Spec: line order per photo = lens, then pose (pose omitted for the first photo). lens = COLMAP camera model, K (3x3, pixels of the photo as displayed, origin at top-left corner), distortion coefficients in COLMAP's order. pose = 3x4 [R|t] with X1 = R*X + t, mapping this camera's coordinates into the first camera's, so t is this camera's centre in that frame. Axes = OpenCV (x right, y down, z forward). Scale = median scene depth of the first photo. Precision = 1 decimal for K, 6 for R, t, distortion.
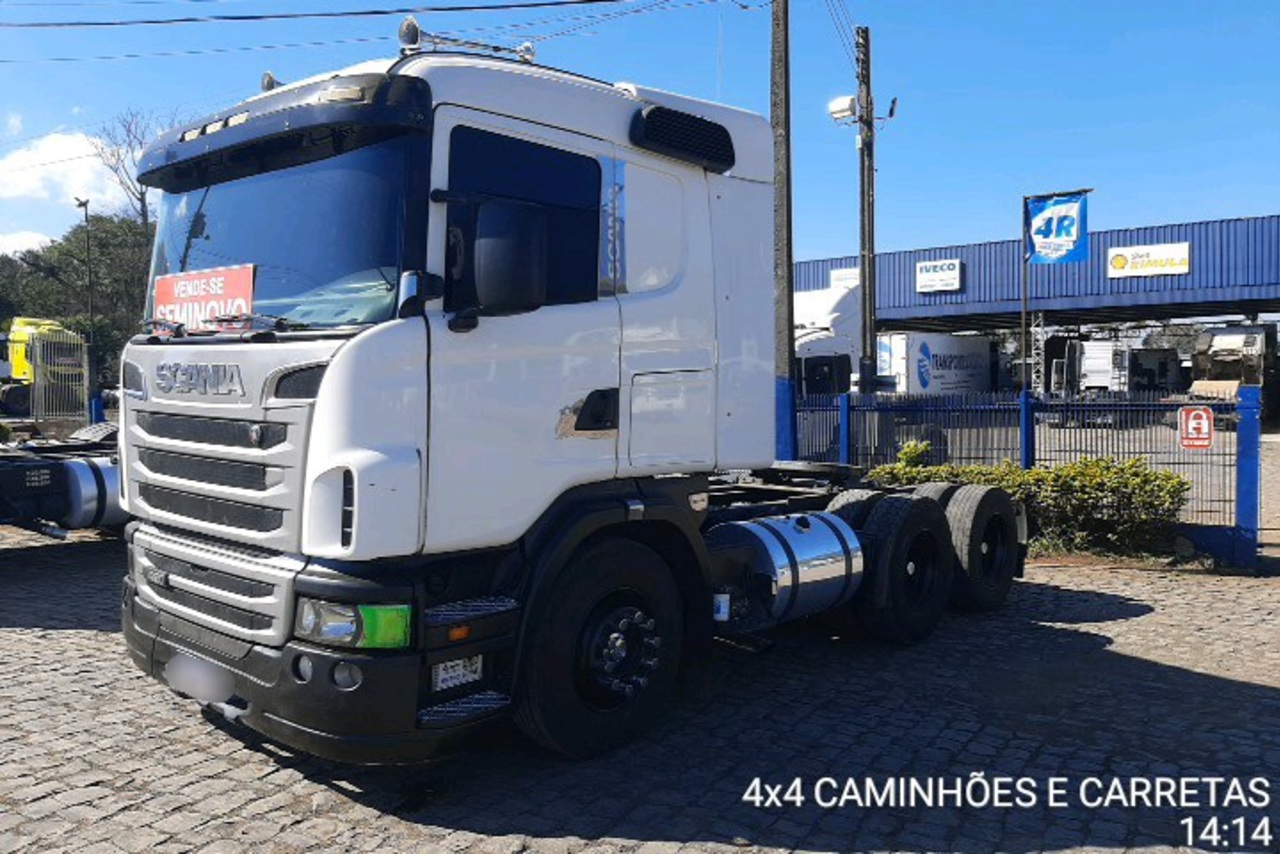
lens RADIAL K [[976.3, 0, 660.4], [0, 976.3, 430.8], [0, 0, 1]] dist [0.077758, -0.135399]
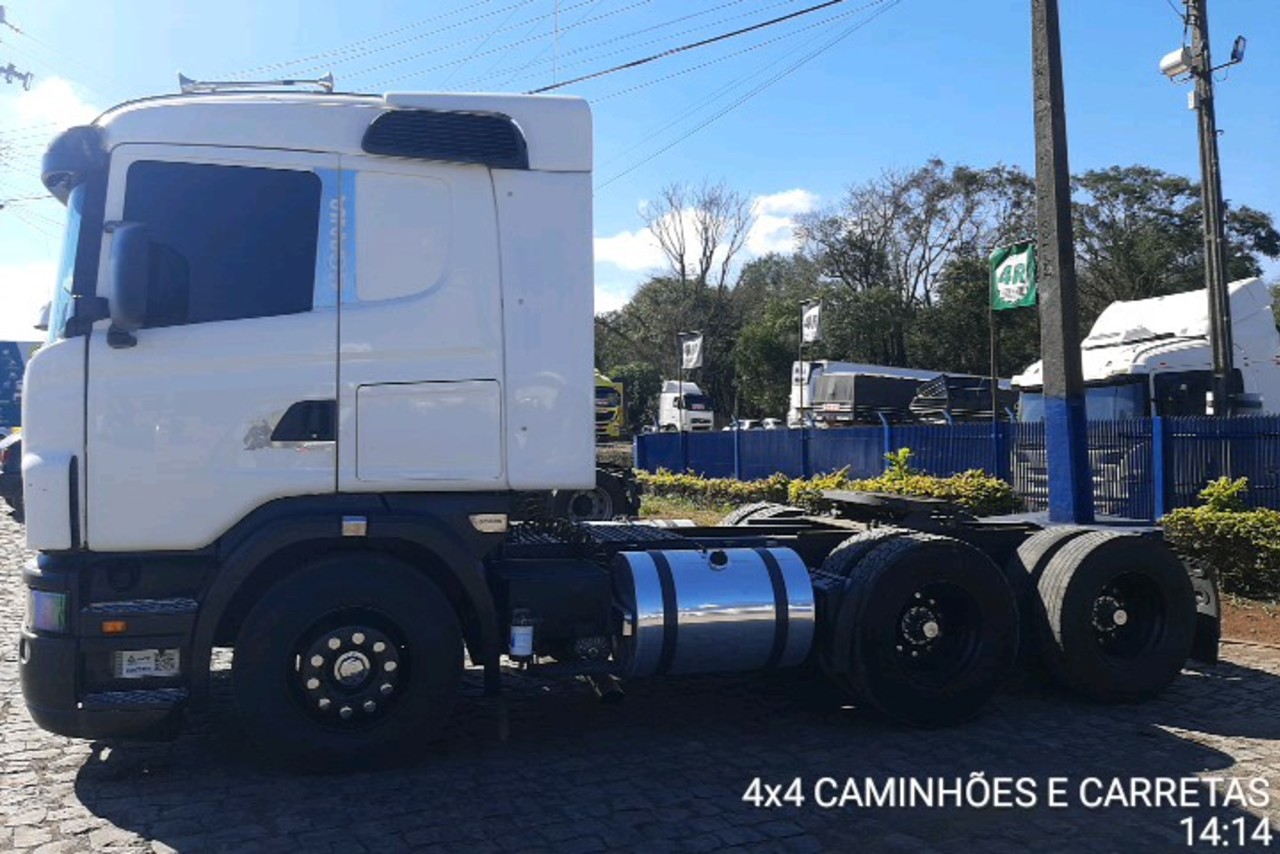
lens RADIAL K [[976.3, 0, 660.4], [0, 976.3, 430.8], [0, 0, 1]] dist [0.077758, -0.135399]
pose [[0.852809, -0.004188, -0.522206, 0.580077], [-0.014901, 0.999366, -0.032350, 0.011704], [0.522010, 0.035370, 0.852206, 0.254005]]
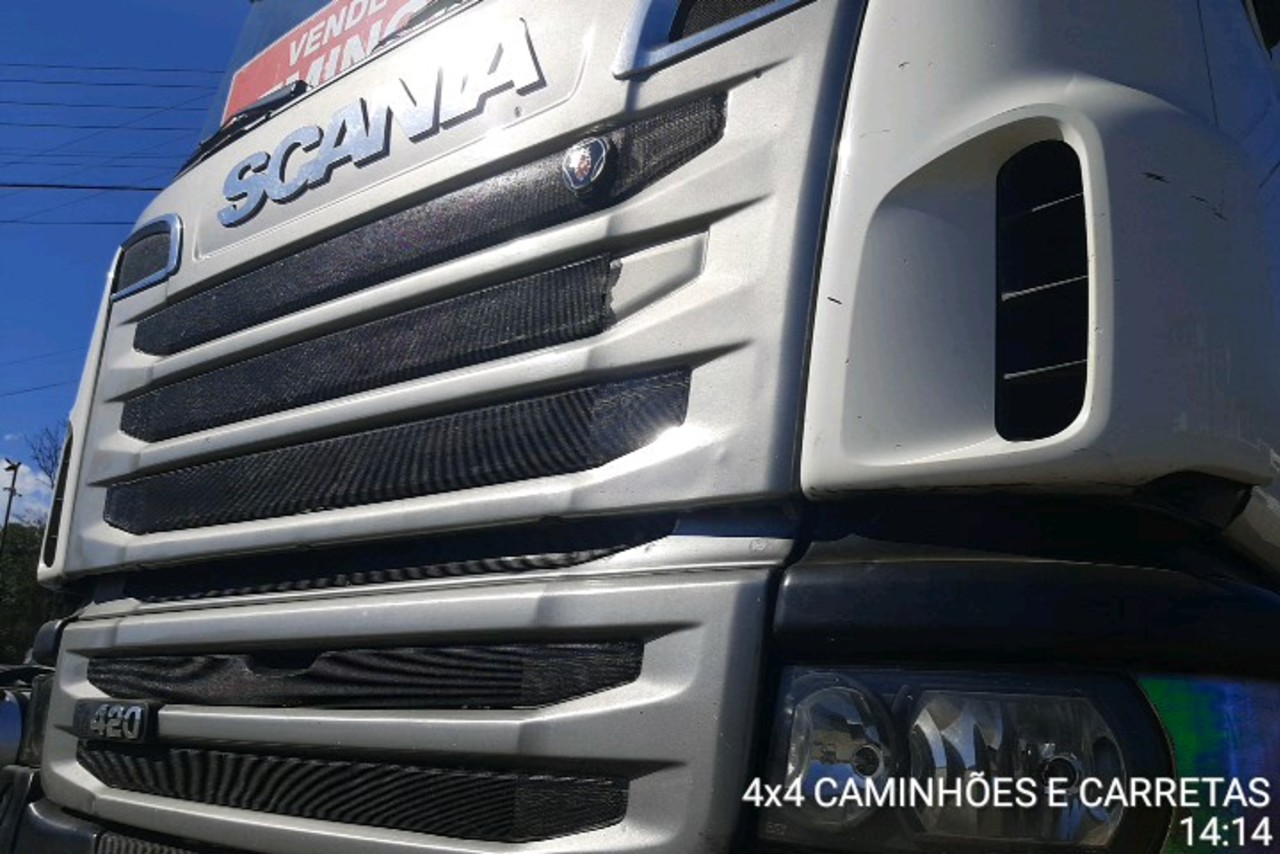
lens RADIAL K [[976.3, 0, 660.4], [0, 976.3, 430.8], [0, 0, 1]] dist [0.077758, -0.135399]
pose [[0.996749, 0.048865, 0.064058, -0.312414], [-0.023528, 0.936964, -0.348633, 0.150599], [-0.077056, 0.345993, 0.935068, 0.564620]]
